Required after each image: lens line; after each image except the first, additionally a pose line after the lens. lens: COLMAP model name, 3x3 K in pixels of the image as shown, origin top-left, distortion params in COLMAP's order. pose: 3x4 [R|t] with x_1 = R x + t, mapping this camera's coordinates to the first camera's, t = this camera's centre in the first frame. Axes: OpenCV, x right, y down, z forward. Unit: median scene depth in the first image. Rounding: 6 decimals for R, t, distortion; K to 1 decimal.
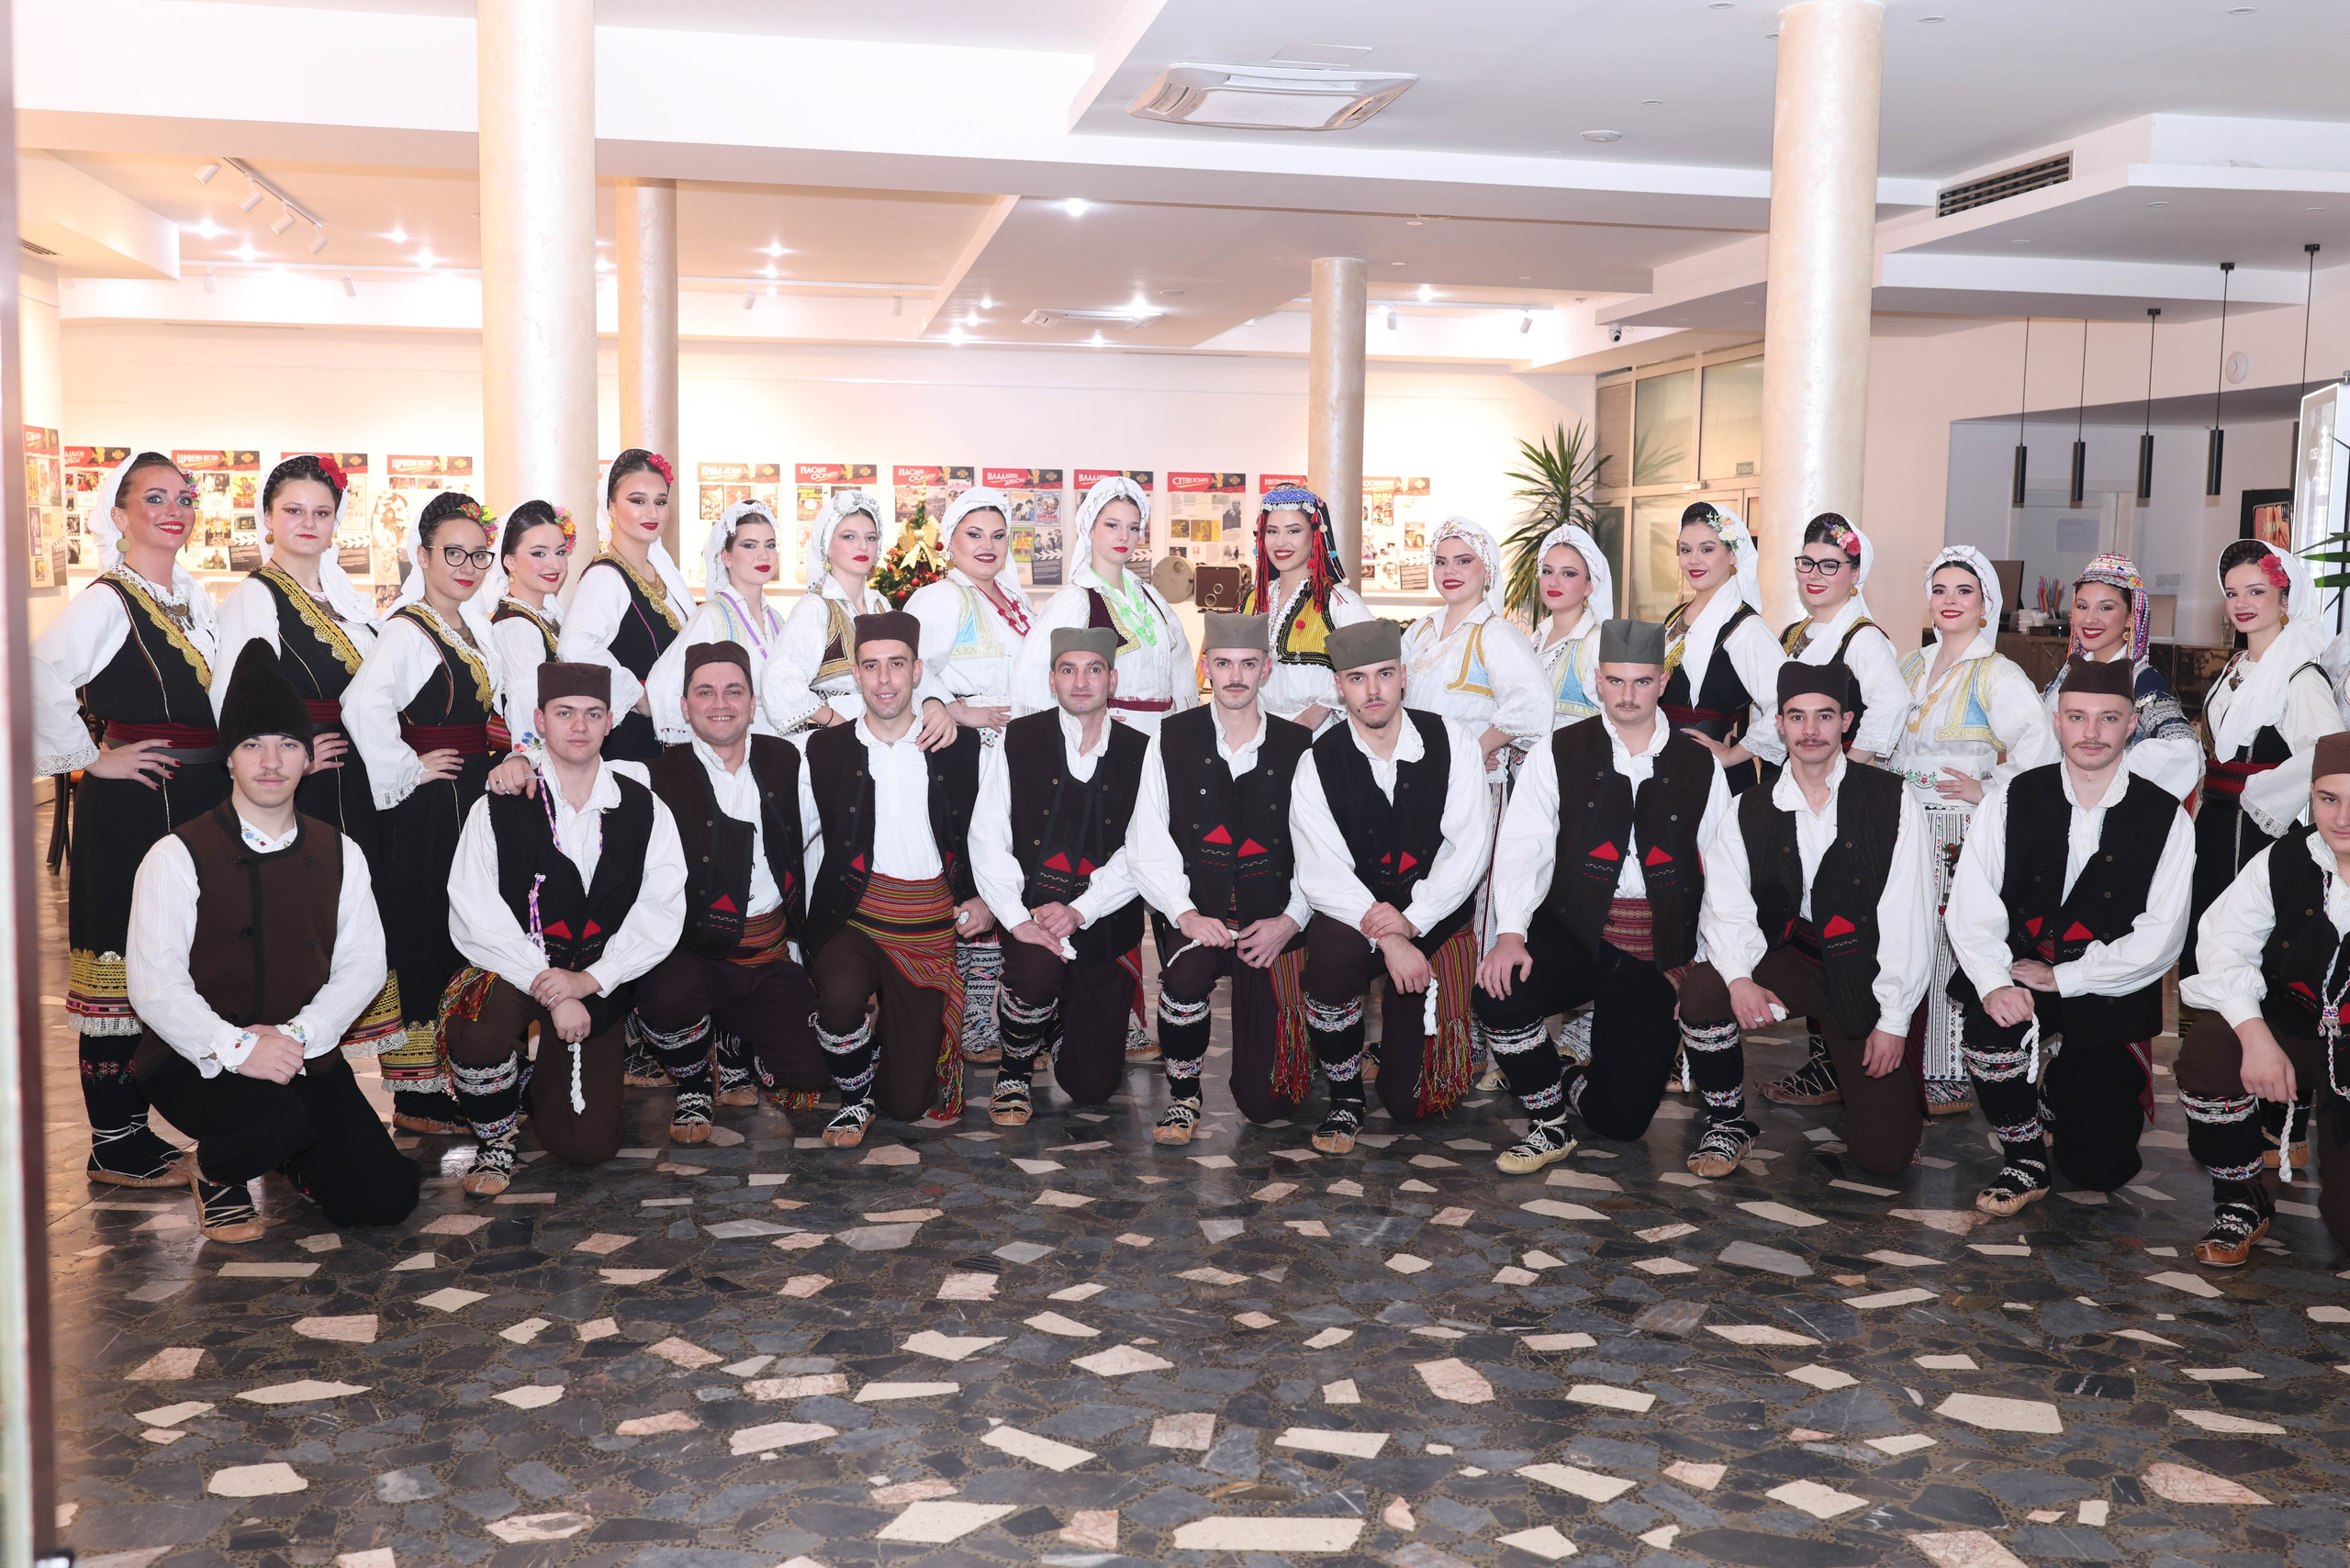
lens RADIAL K [[2220.2, 0, 1174.2], [0, 2220.2, 778.7], [0, 0, 1]] dist [-0.005473, 0.003699]
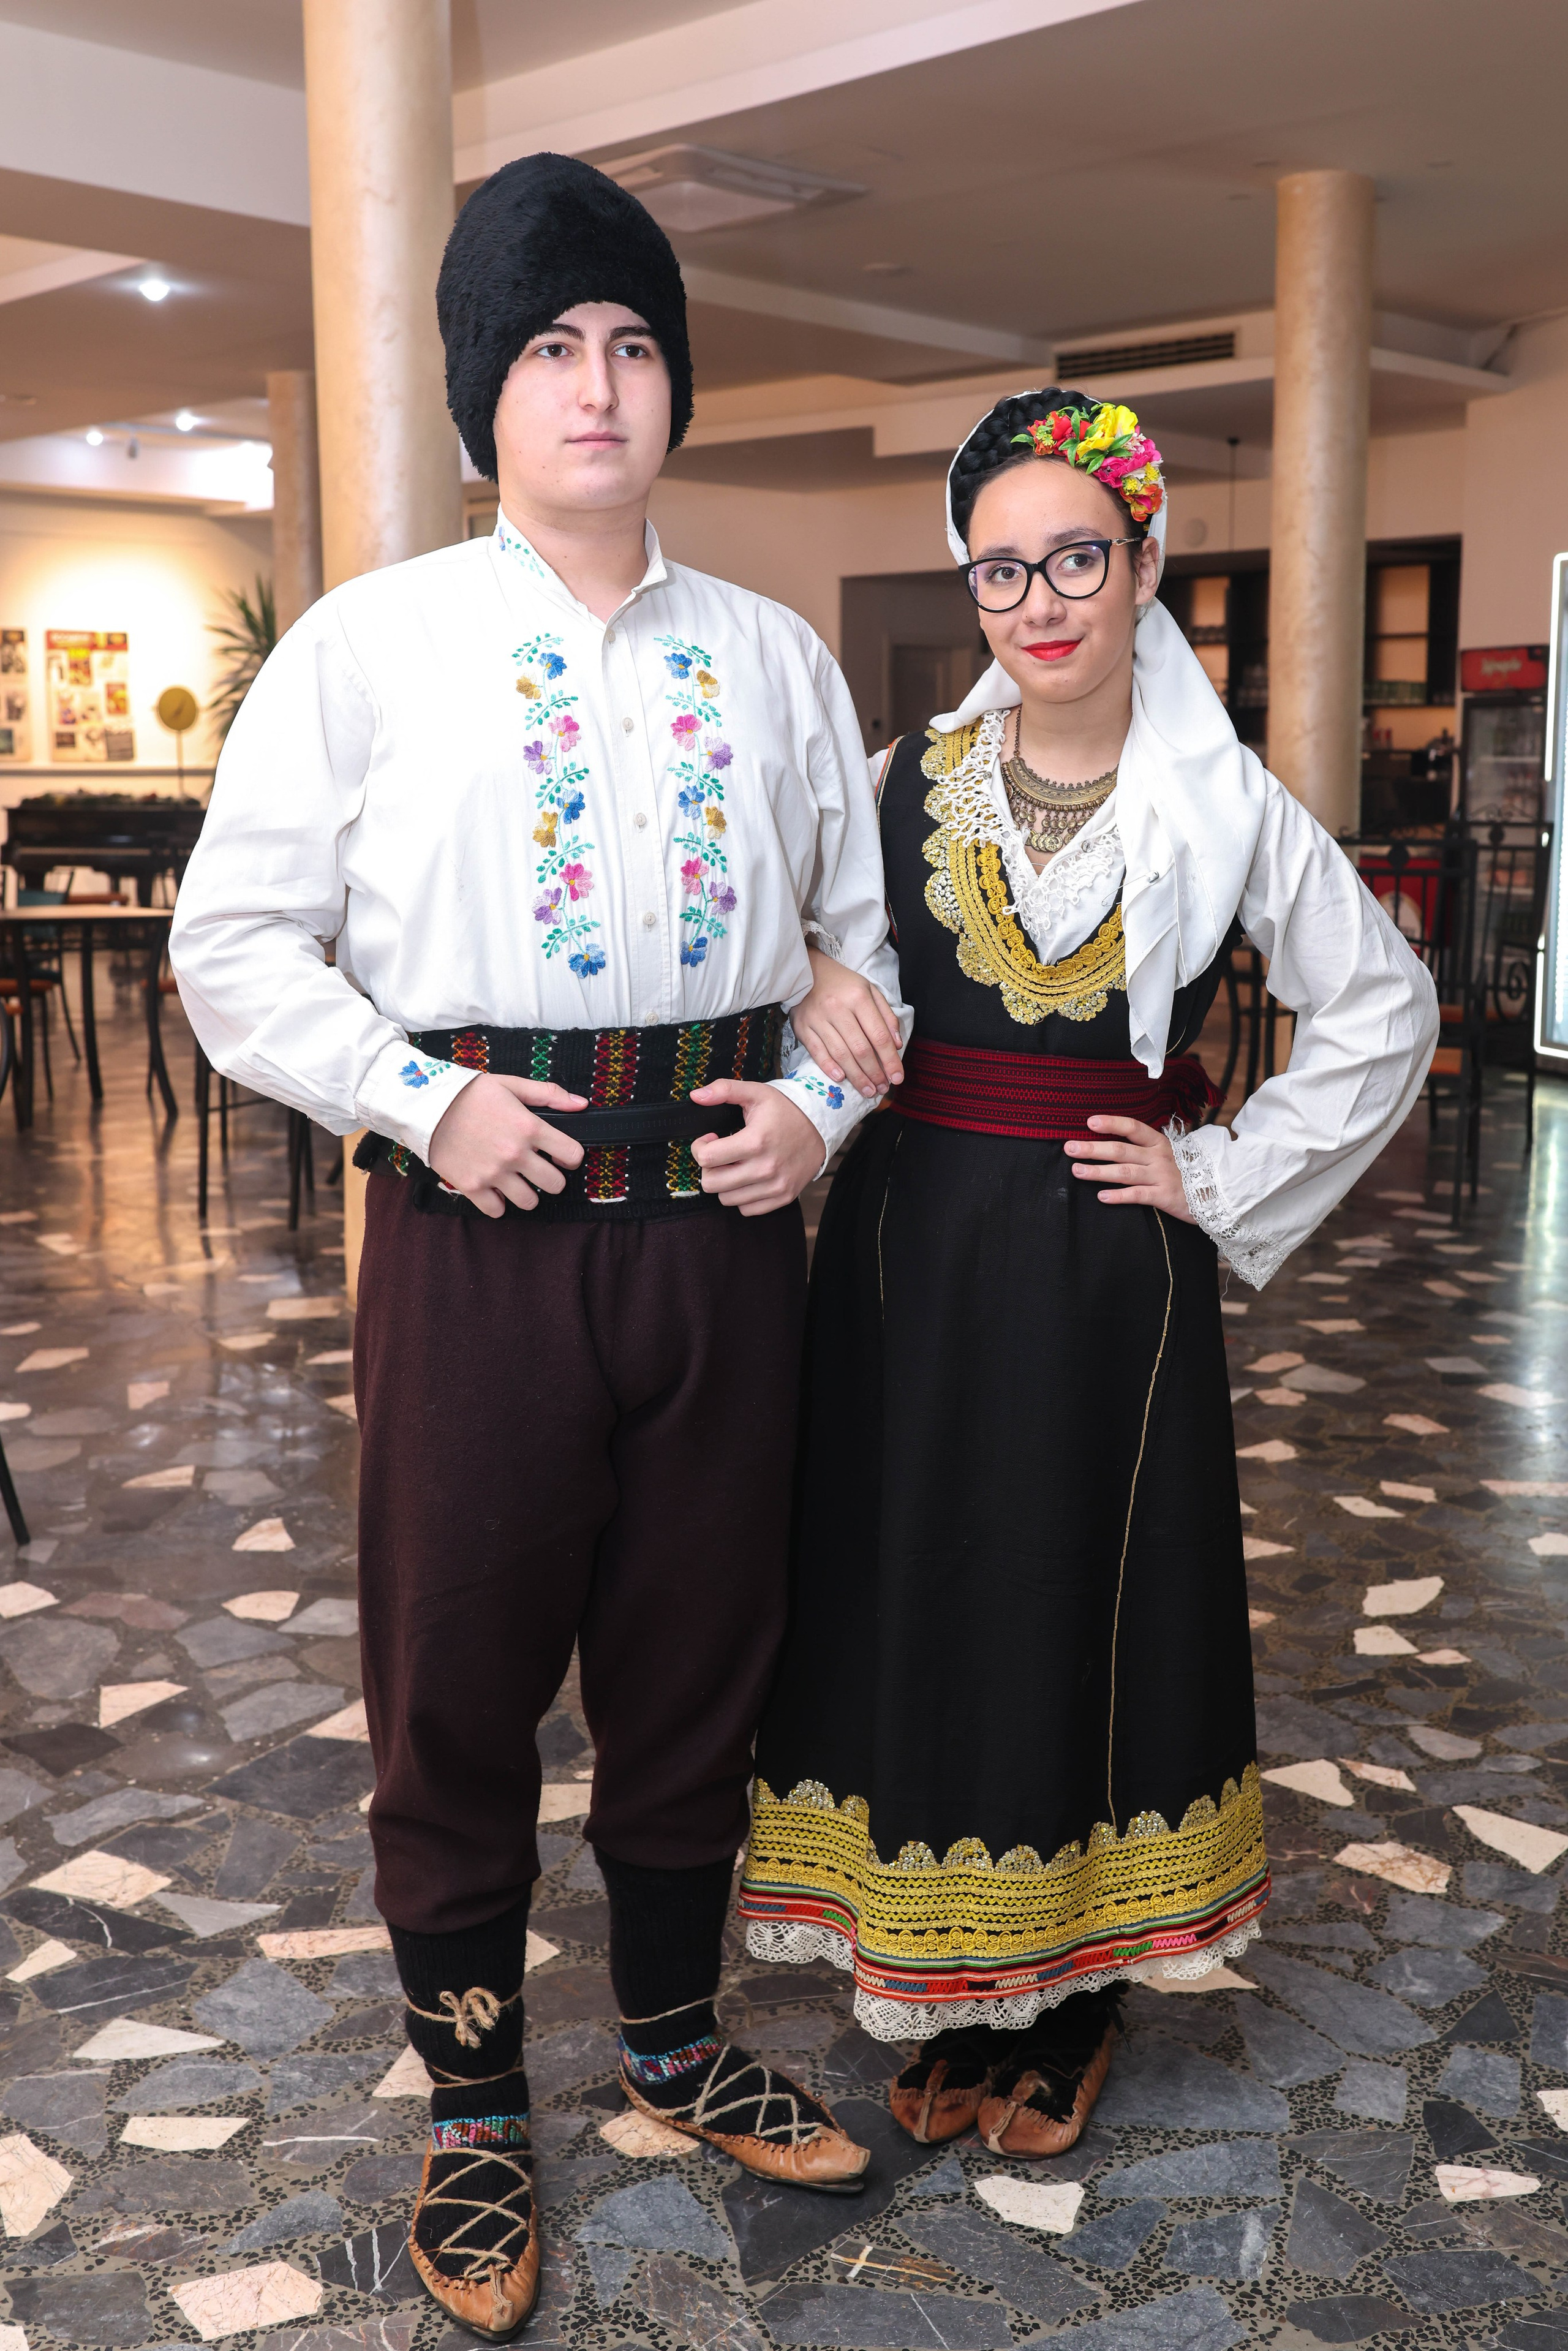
lens RADIAL K [[2331.9, 0, 785.9], [0, 2331.9, 1170.5], [0, 0, 1]] dist [-0.010321, 0.009257]
pose [[0.810972, -0.122820, 0.572049, -0.865952], [0.073102, 0.991327, 0.109206, -0.015738], [-0.580500, -0.046746, 0.812917, 0.289391]]
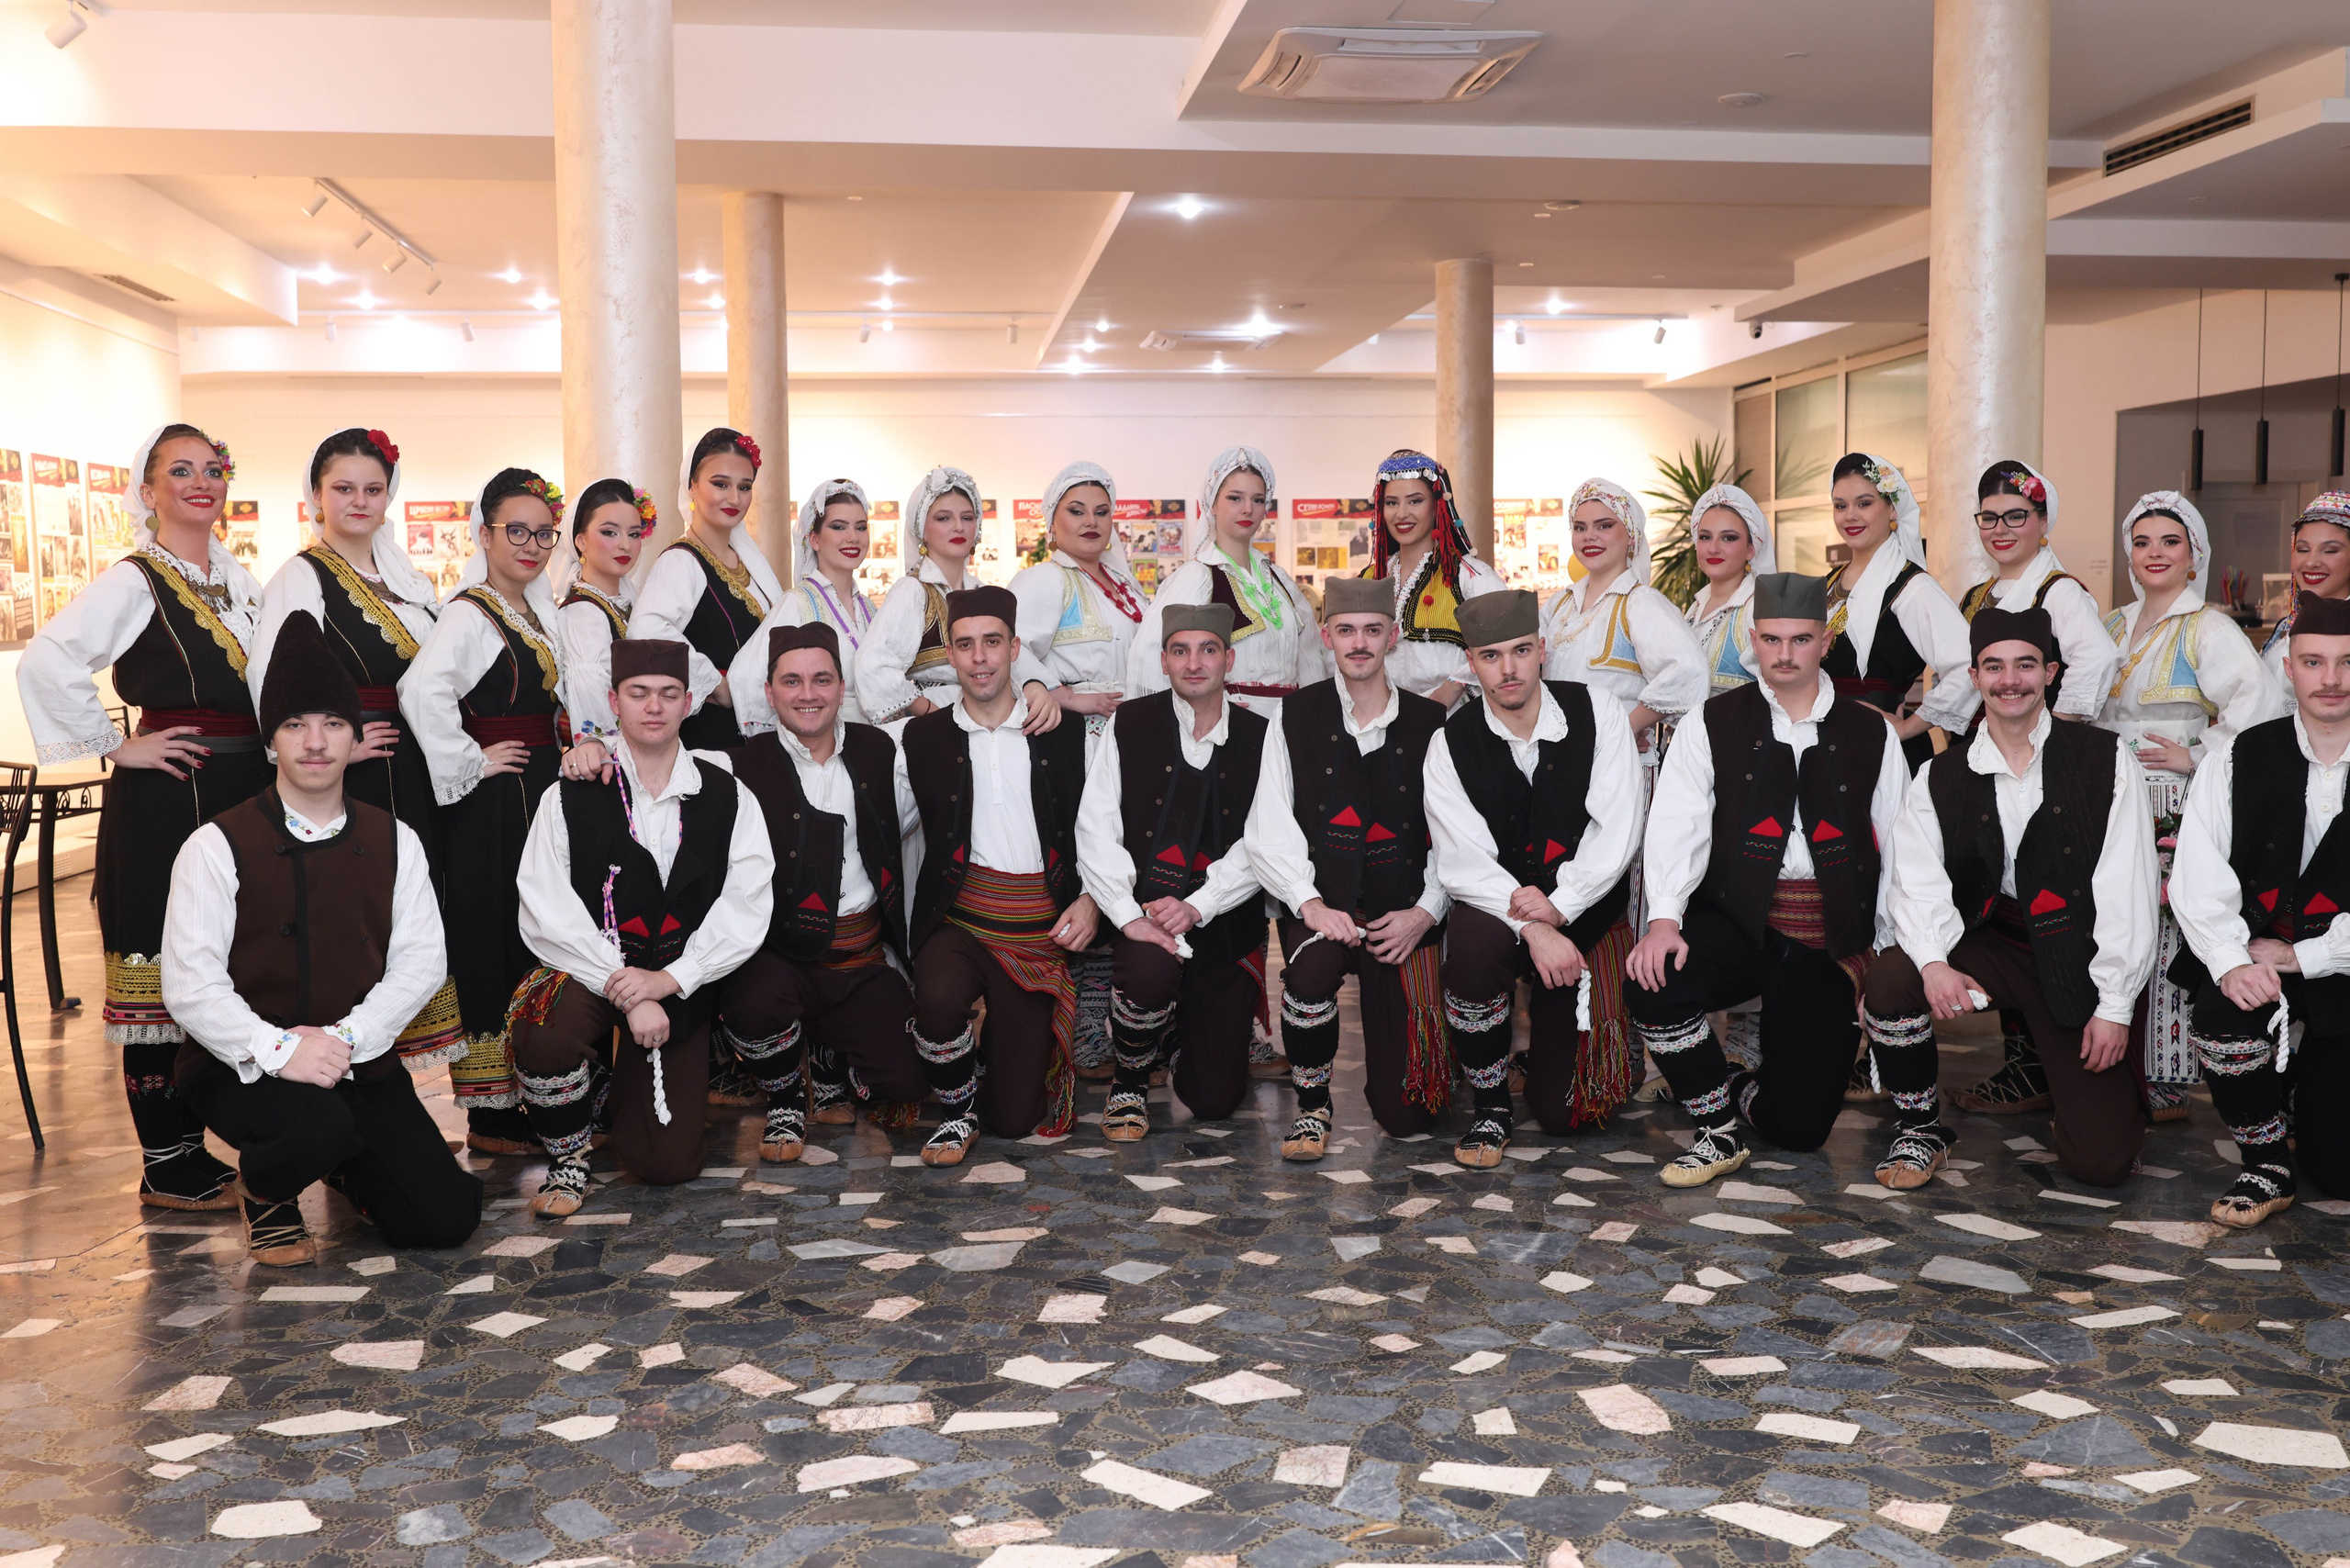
lens RADIAL K [[2220.2, 0, 1174.2], [0, 2220.2, 778.7], [0, 0, 1]] dist [-0.005473, 0.003699]
pose [[0.998026, -0.018865, -0.059905, 0.005222], [0.017343, 0.999516, -0.025822, 0.034238], [0.060363, 0.024732, 0.997870, 0.089875]]
